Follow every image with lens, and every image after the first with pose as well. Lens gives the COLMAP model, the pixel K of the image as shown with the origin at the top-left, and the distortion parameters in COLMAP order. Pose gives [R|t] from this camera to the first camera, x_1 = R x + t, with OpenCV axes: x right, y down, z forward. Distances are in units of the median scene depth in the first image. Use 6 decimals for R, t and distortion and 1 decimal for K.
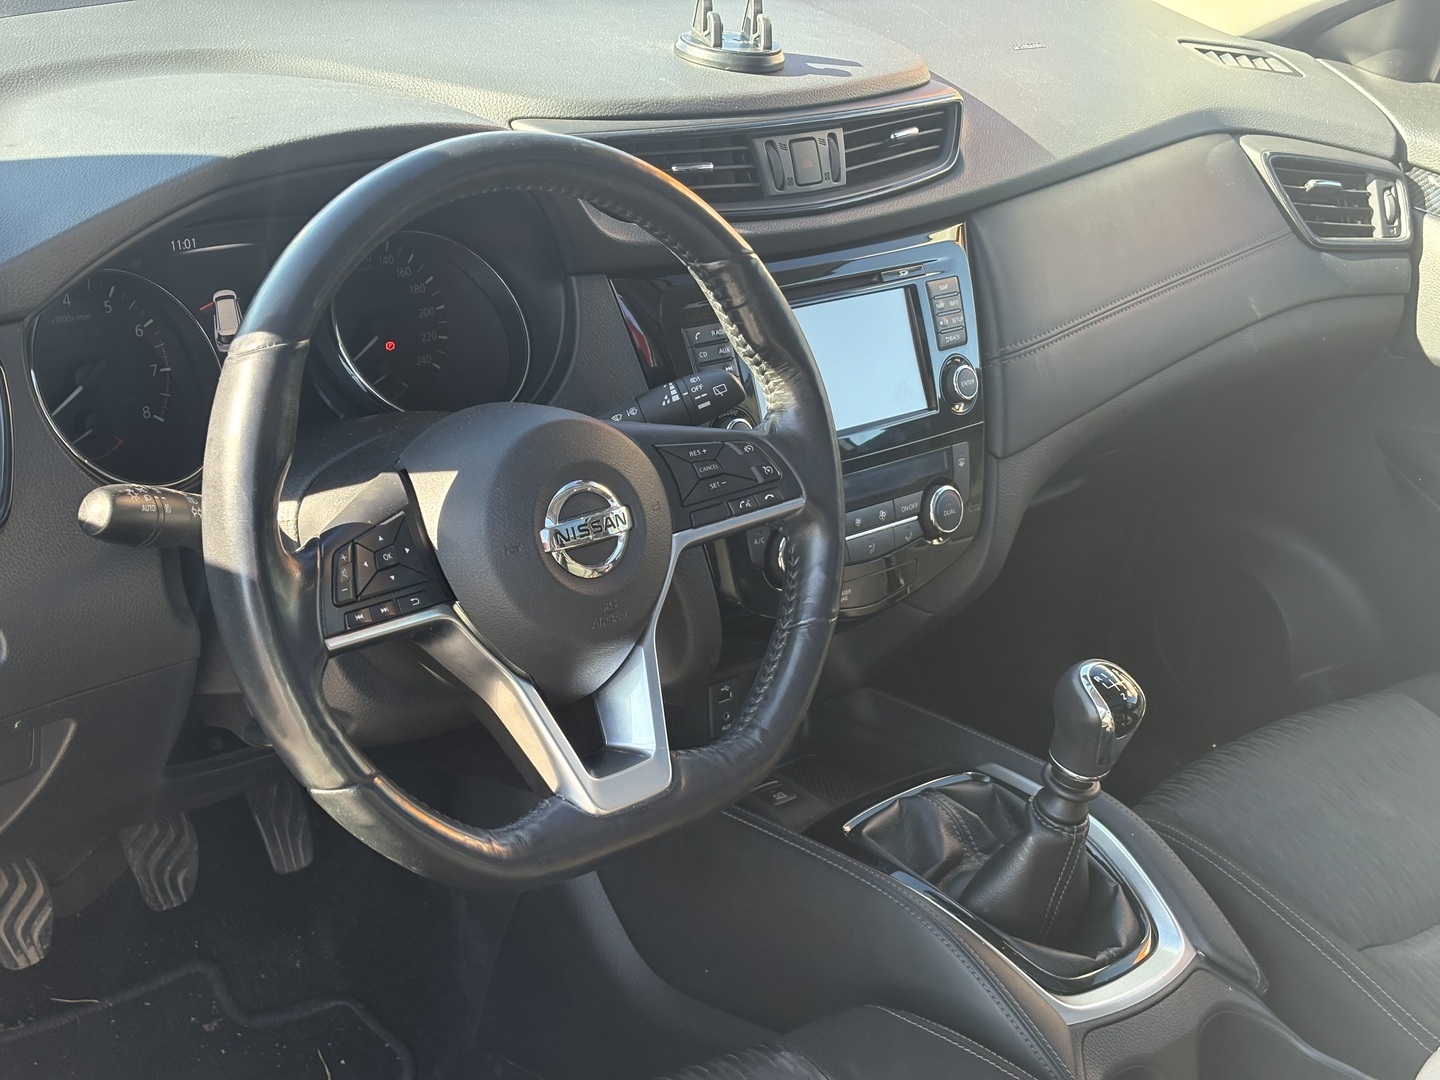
lens RADIAL K [[2150.0, 0, 720.0], [0, 2150.0, 540.0], [0, 0, 1]] dist [0.295195, -1.277483]
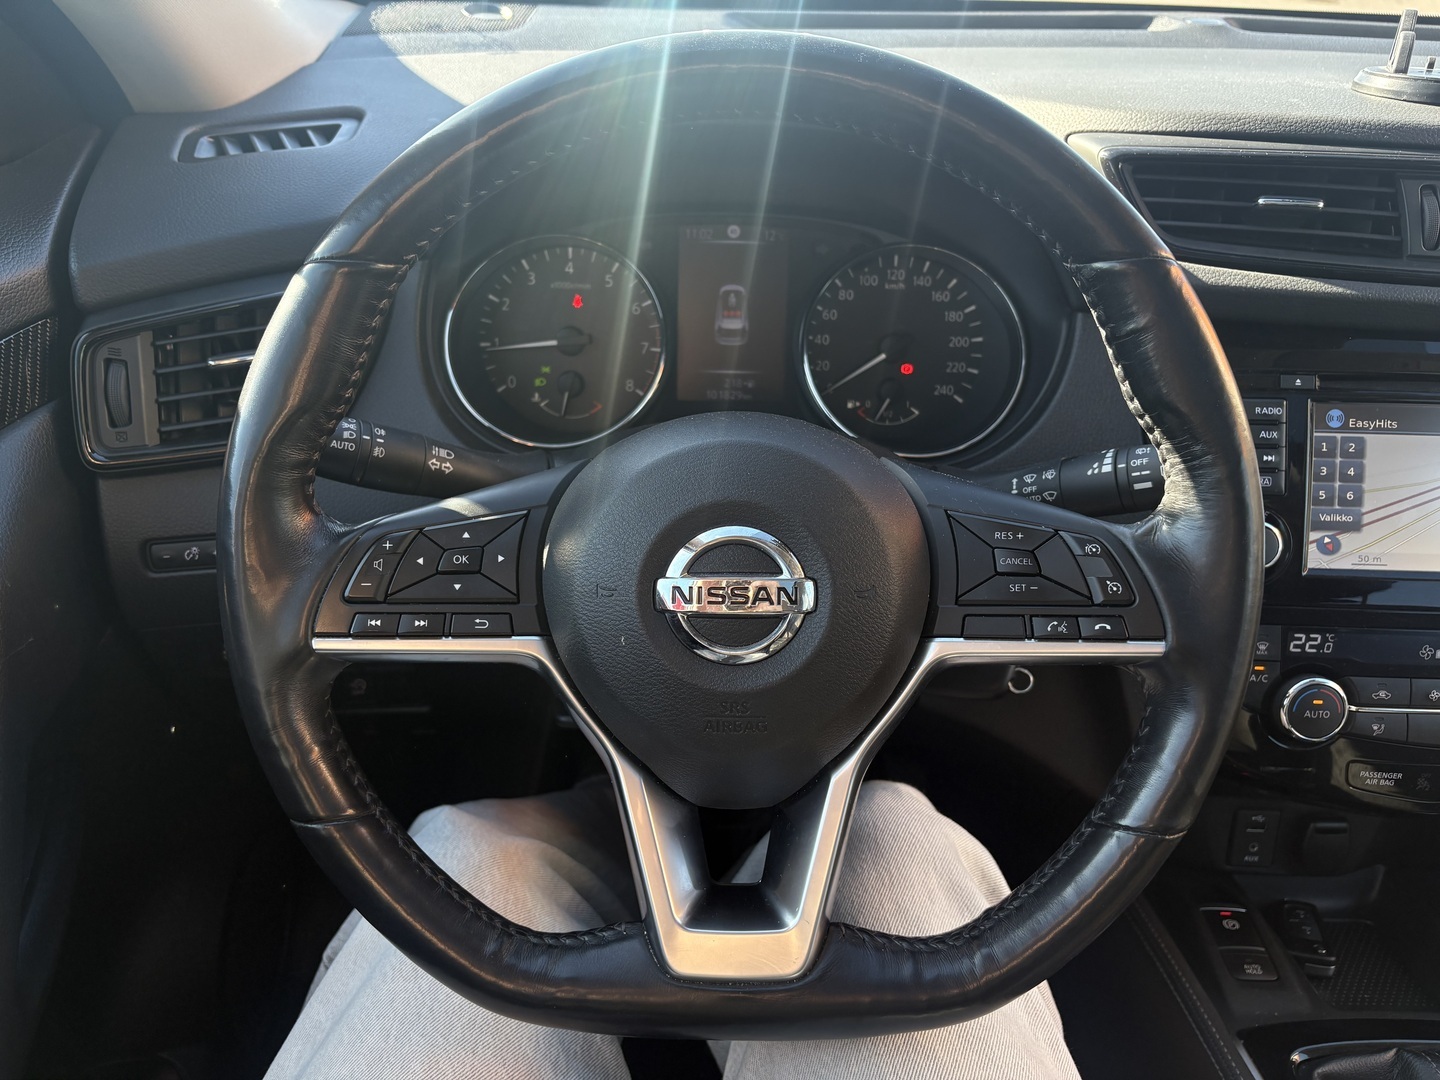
lens RADIAL K [[1114.5, 0, 720.0], [0, 1114.5, 540.0], [0, 0, 1]] dist [0.004625, -0.008313]
pose [[0.722562, 0.239926, -0.648336, 0.134793], [-0.229171, 0.967943, 0.102793, -0.047552], [0.652215, 0.074305, 0.754384, 0.577527]]
